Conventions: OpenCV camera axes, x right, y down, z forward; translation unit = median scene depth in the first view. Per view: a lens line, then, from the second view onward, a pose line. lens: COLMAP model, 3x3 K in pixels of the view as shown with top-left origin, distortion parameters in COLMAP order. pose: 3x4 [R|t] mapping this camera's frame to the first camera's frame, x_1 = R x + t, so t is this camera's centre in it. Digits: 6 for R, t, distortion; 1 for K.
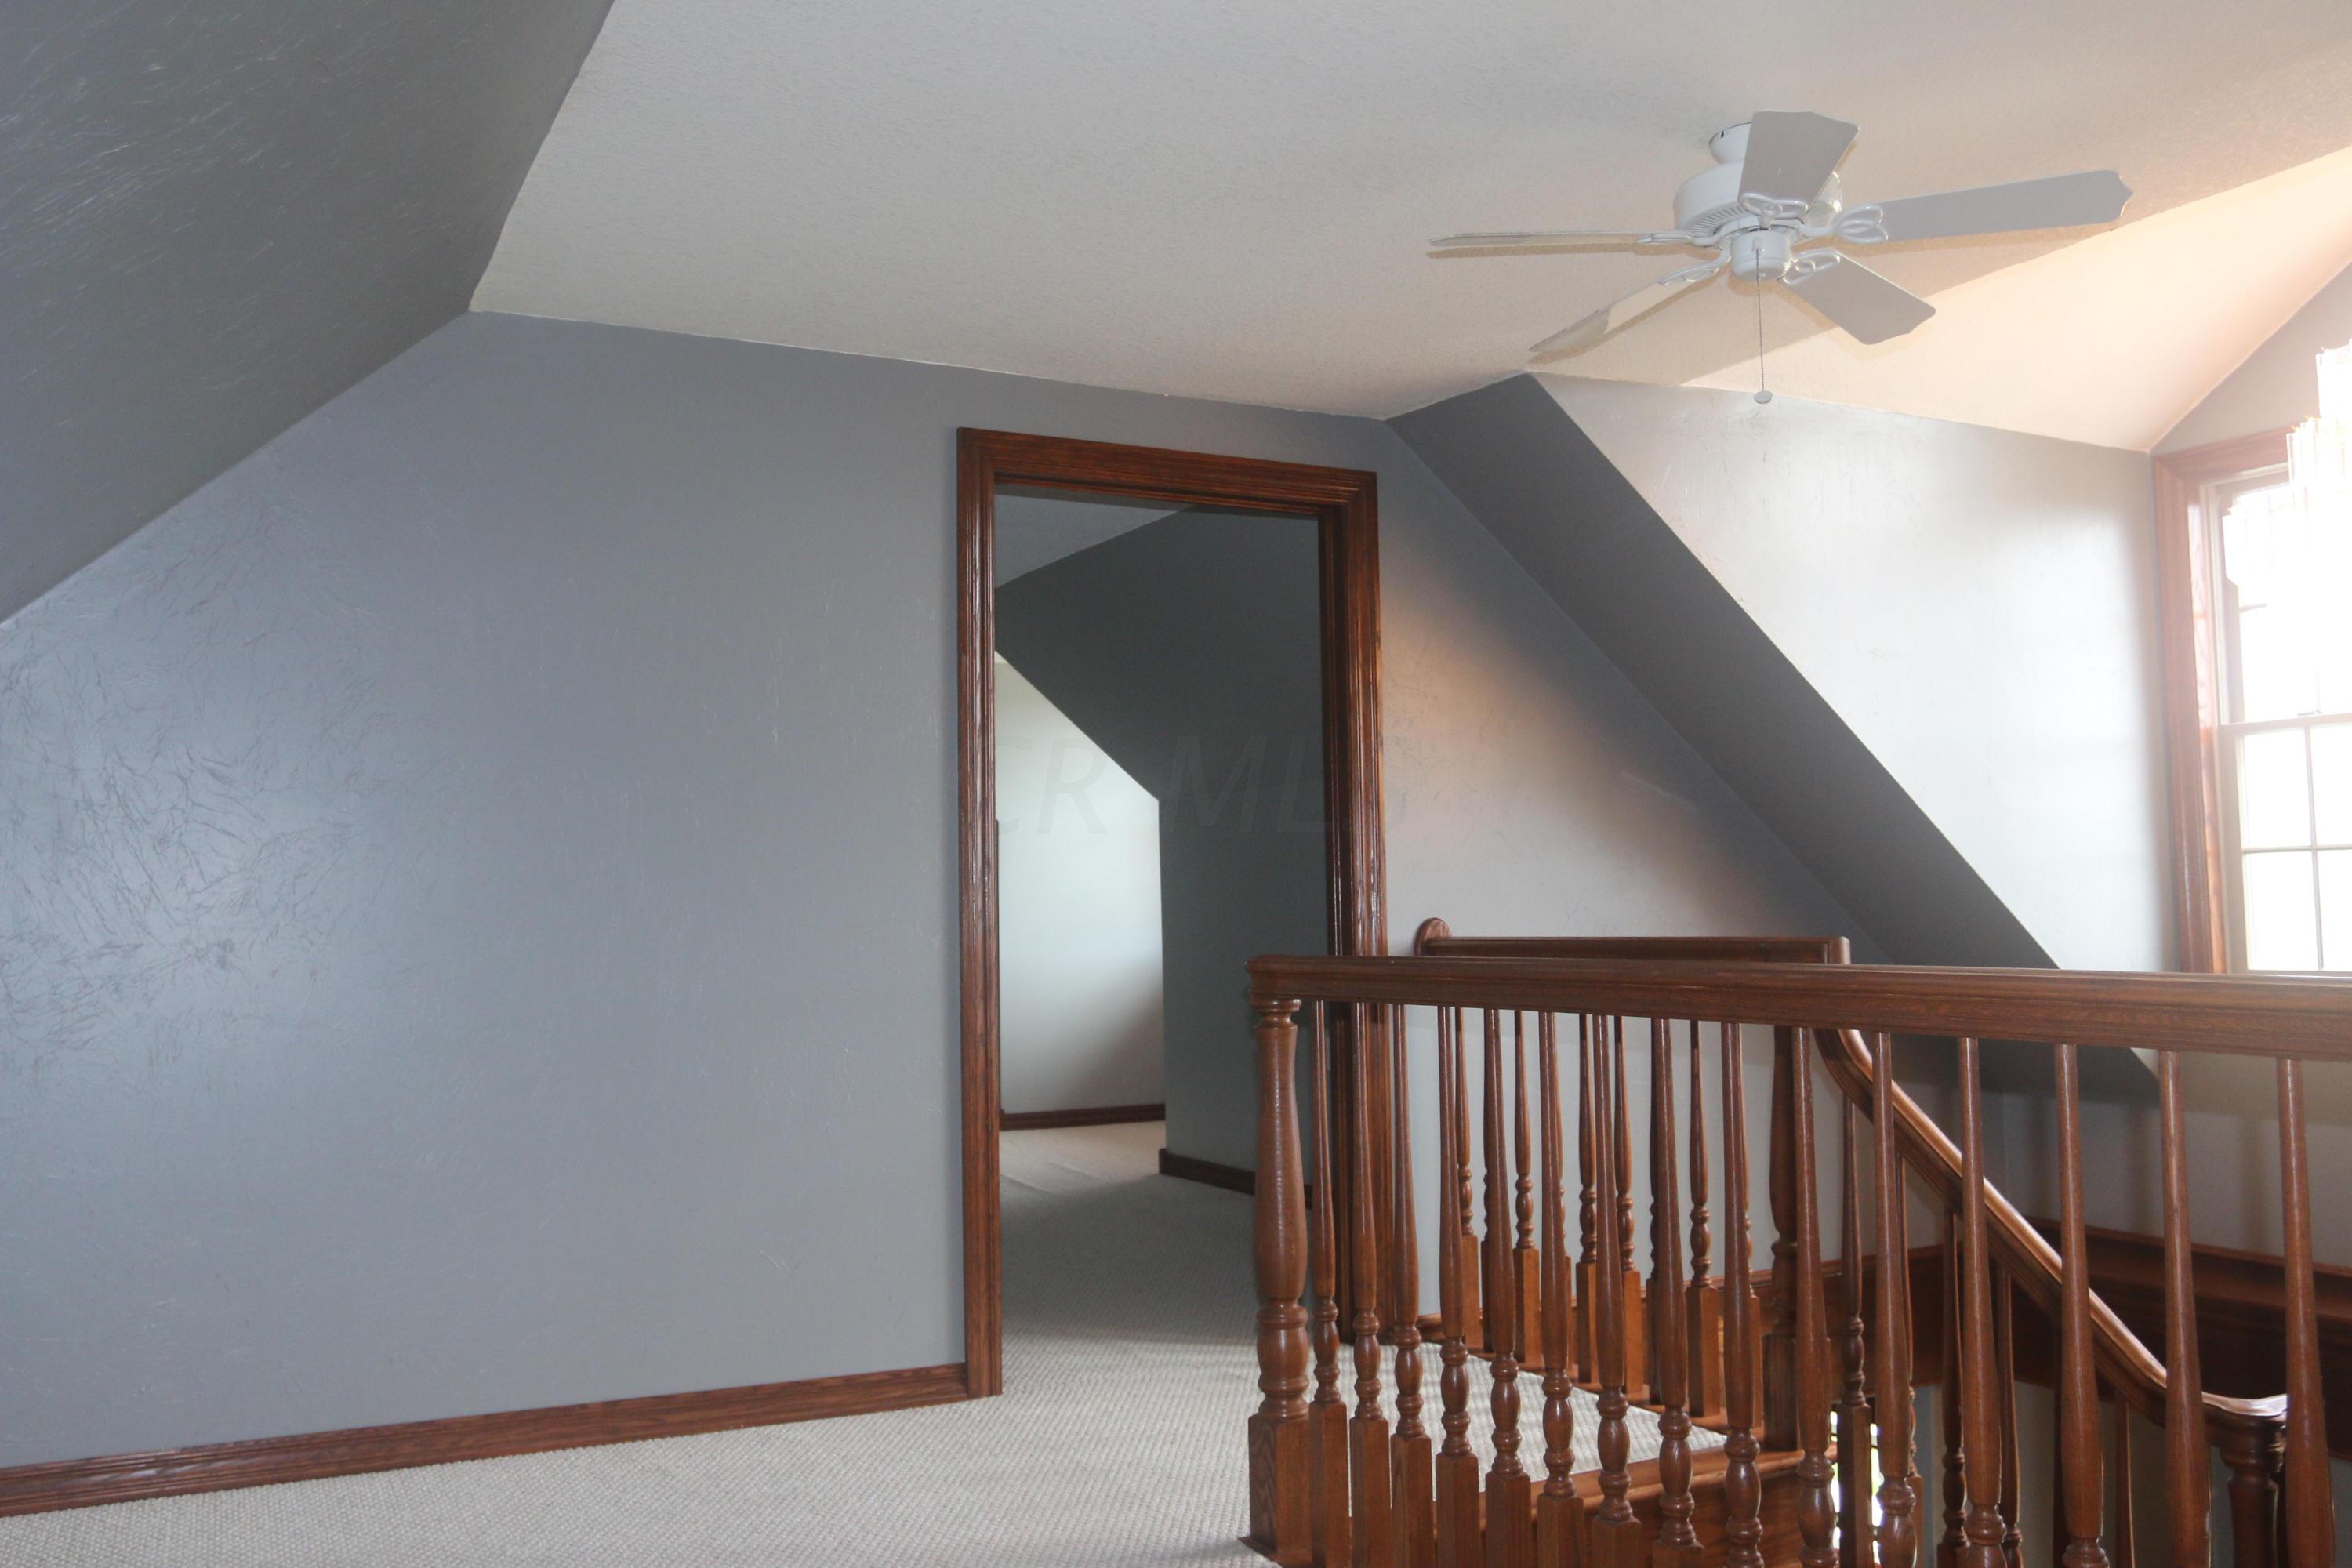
lens RADIAL K [[1992.9, 0, 1178.5], [0, 1992.9, 780.1], [0, 0, 1]] dist [-0.072487, 0.044478]
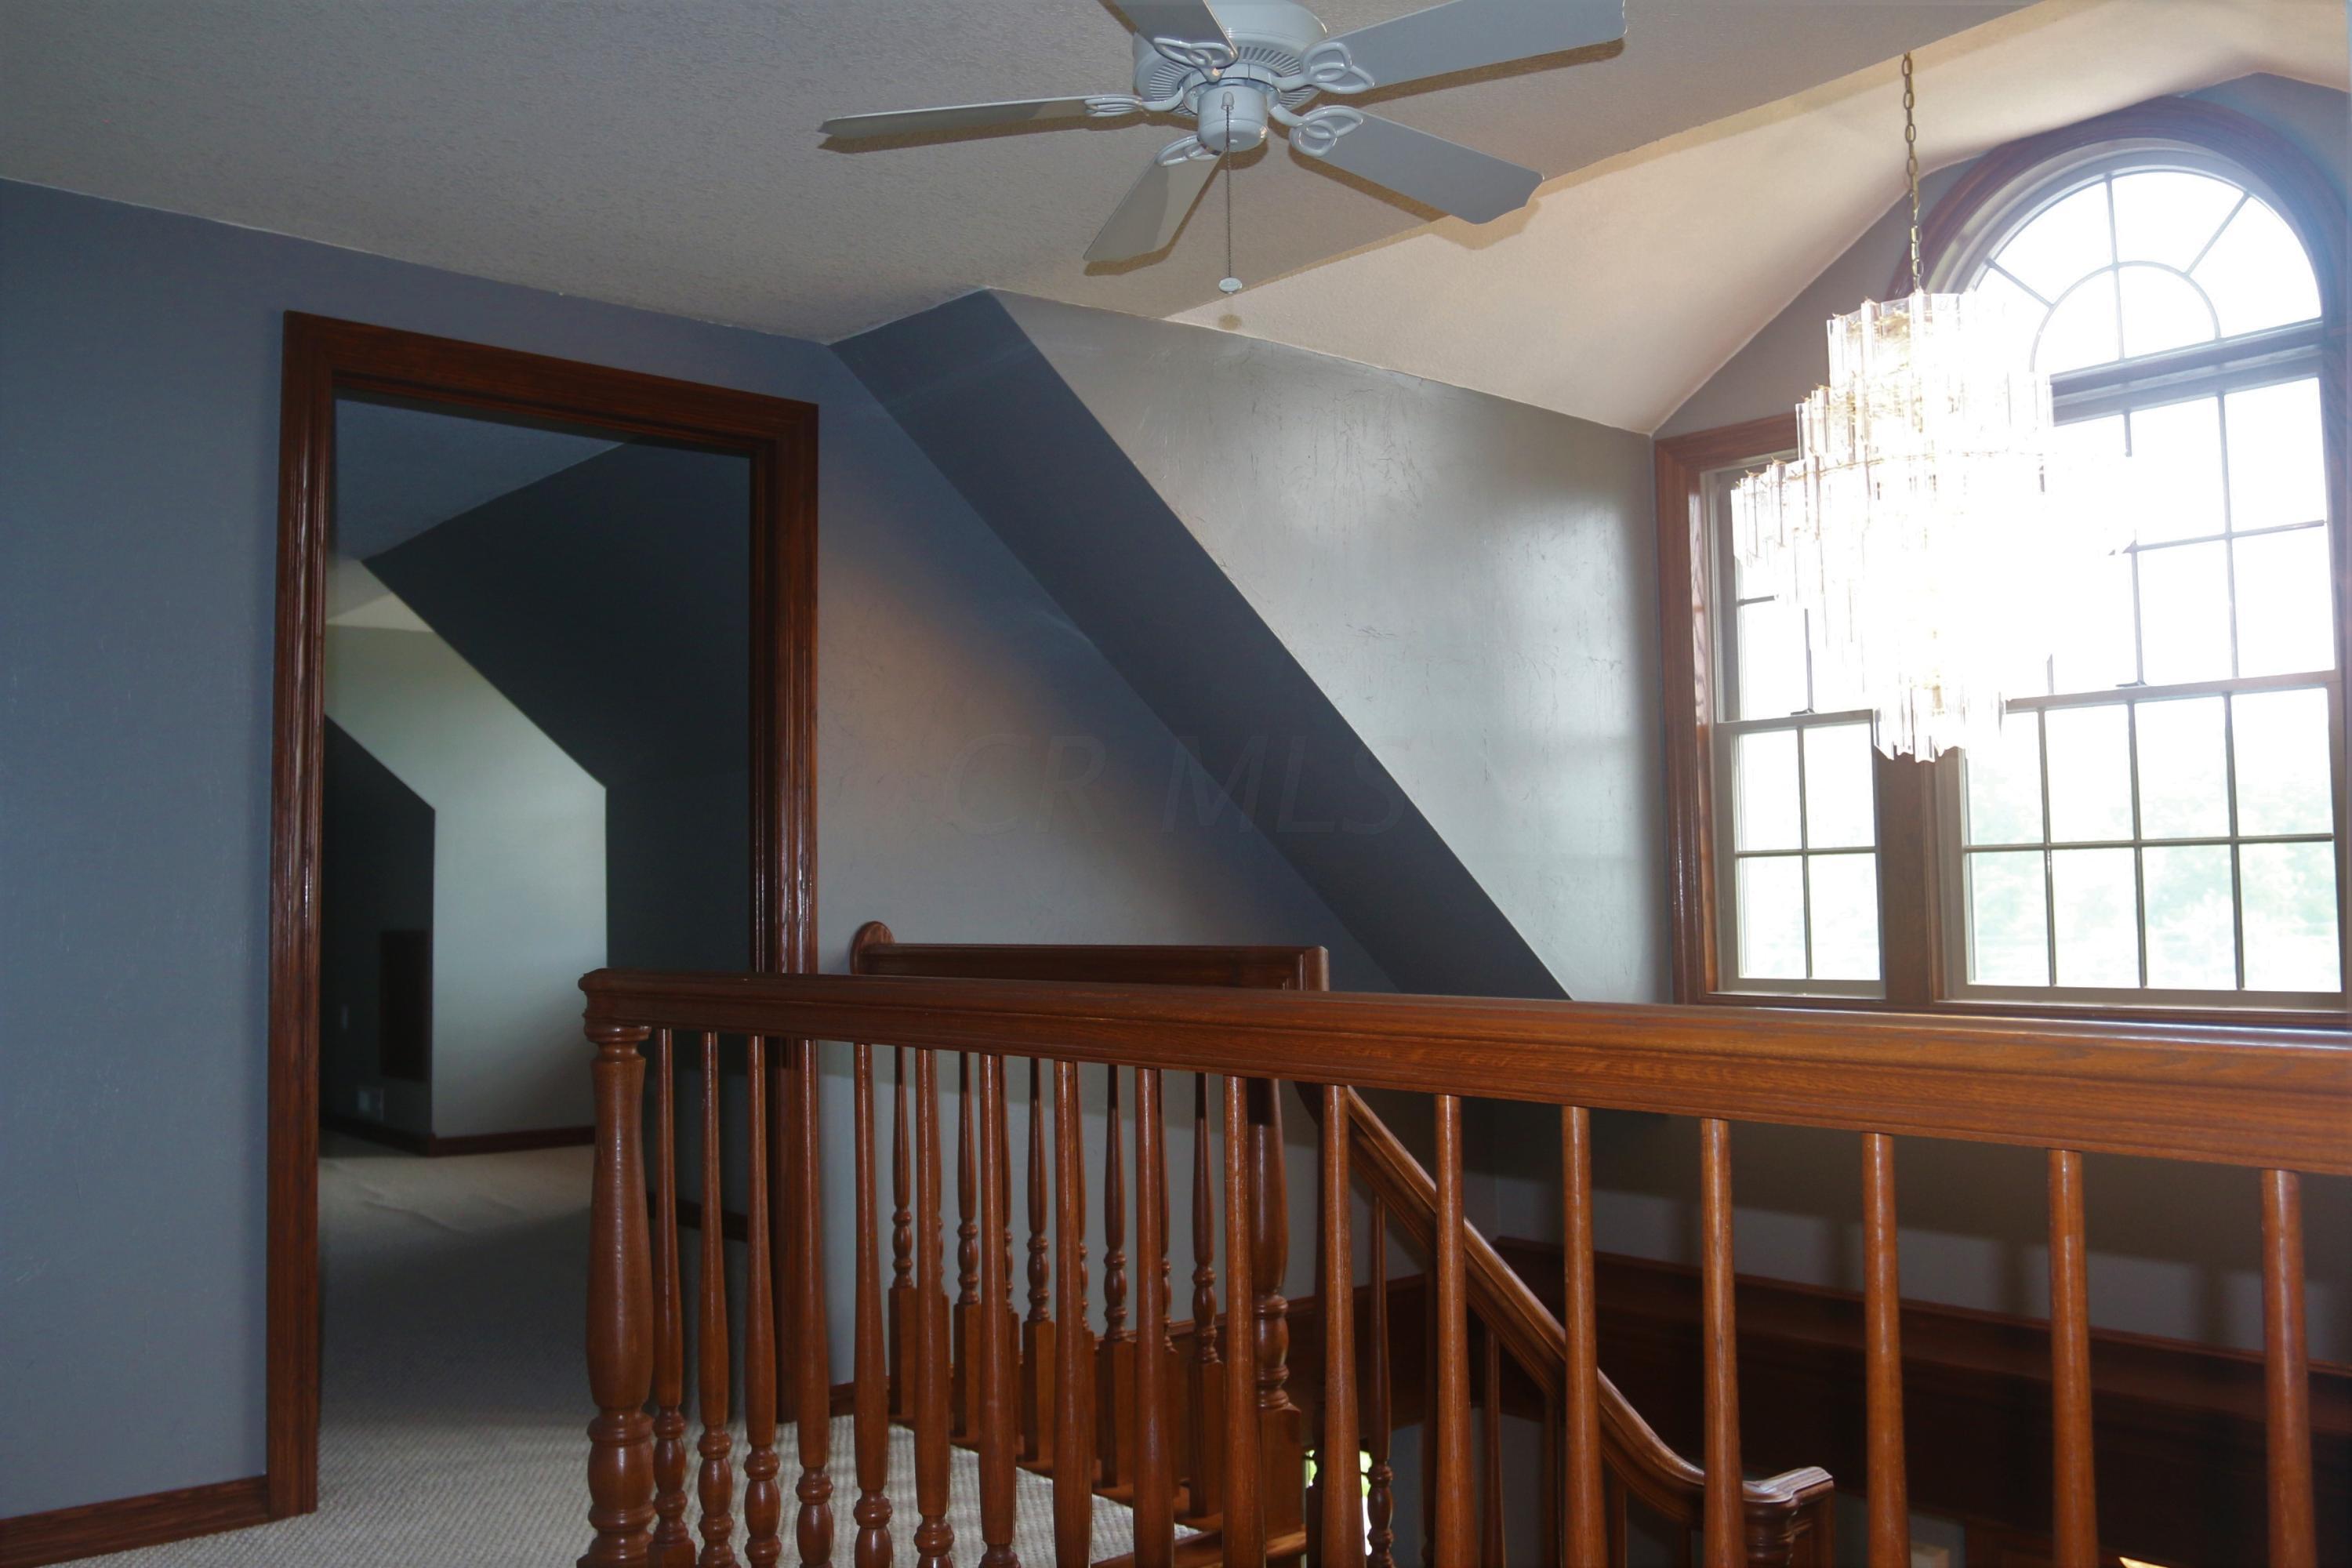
lens RADIAL K [[1992.9, 0, 1185.7], [0, 1992.9, 789.7], [0, 0, 1]] dist [-0.072487, 0.044478]
pose [[0.971273, 0.016761, 0.237377, 0.057736], [-0.017761, 0.999840, 0.002075, 0.008309], [-0.237305, -0.006231, 0.971415, 0.137493]]
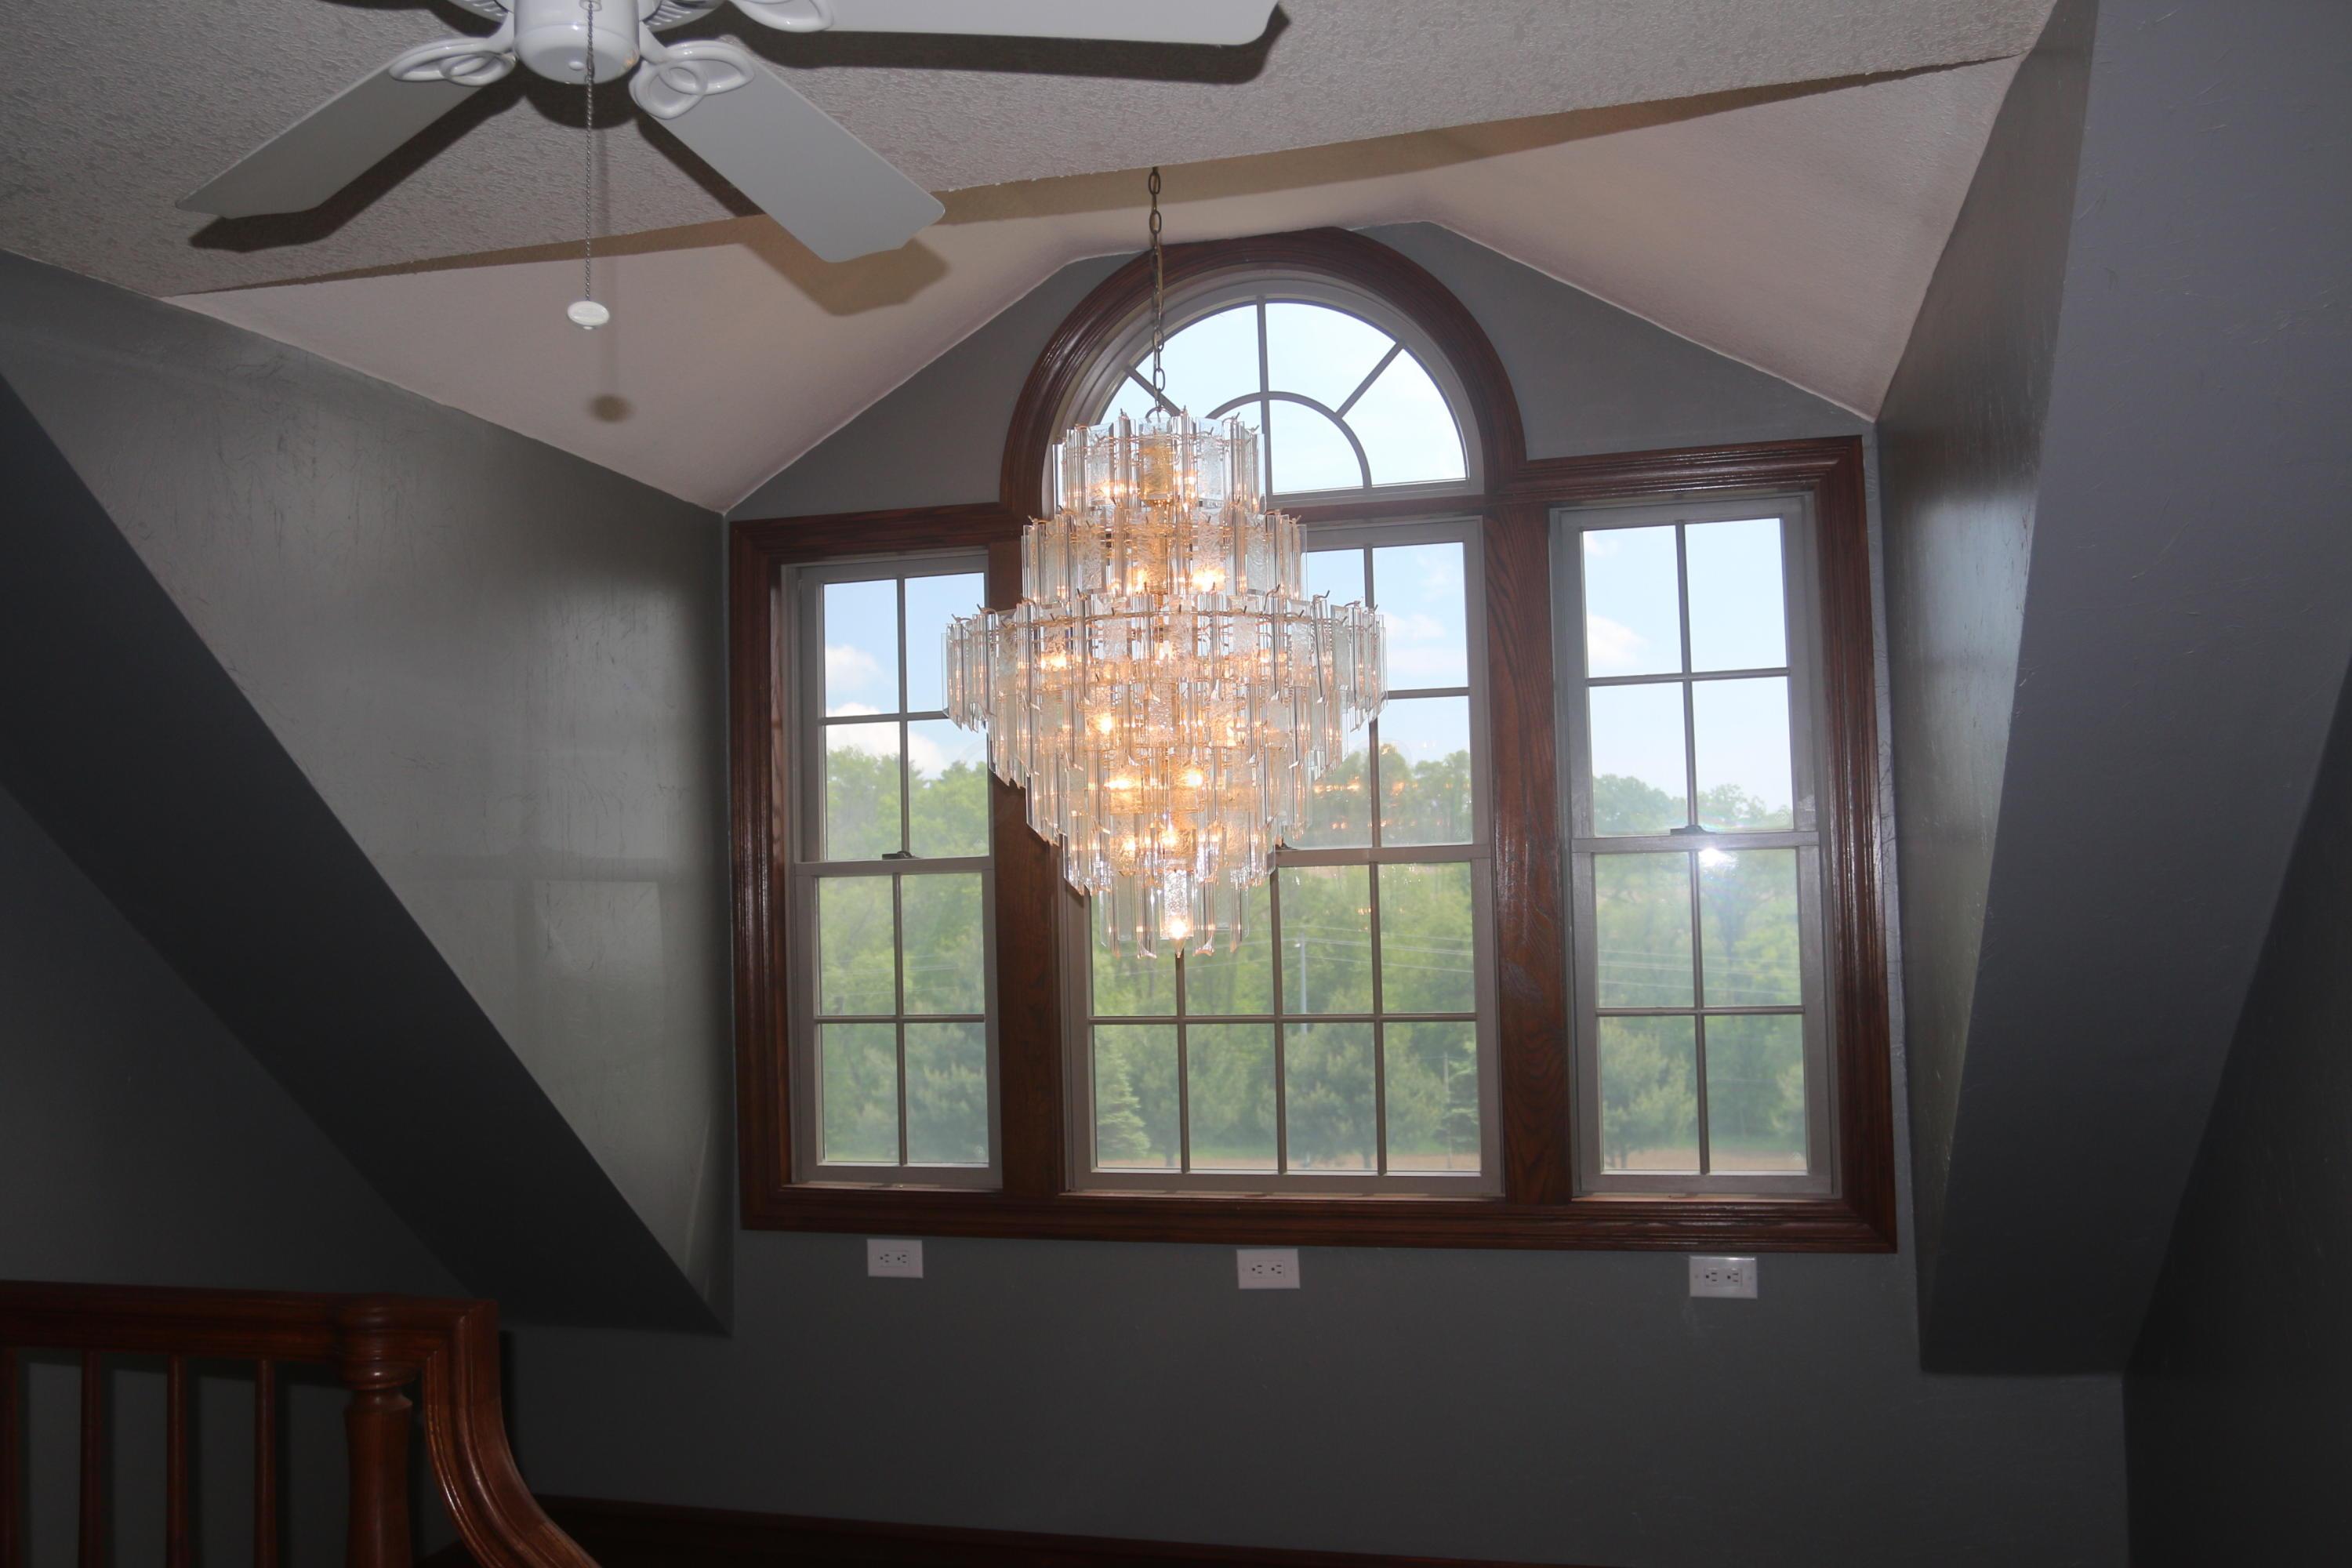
lens RADIAL K [[1992.9, 0, 1180.7], [0, 1992.9, 780.3], [0, 0, 1]] dist [-0.072487, 0.044478]
pose [[0.670713, 0.048764, 0.740112, 0.034241], [-0.037350, 0.998791, -0.031960, -0.049218], [-0.740776, -0.006207, 0.671724, 0.385097]]
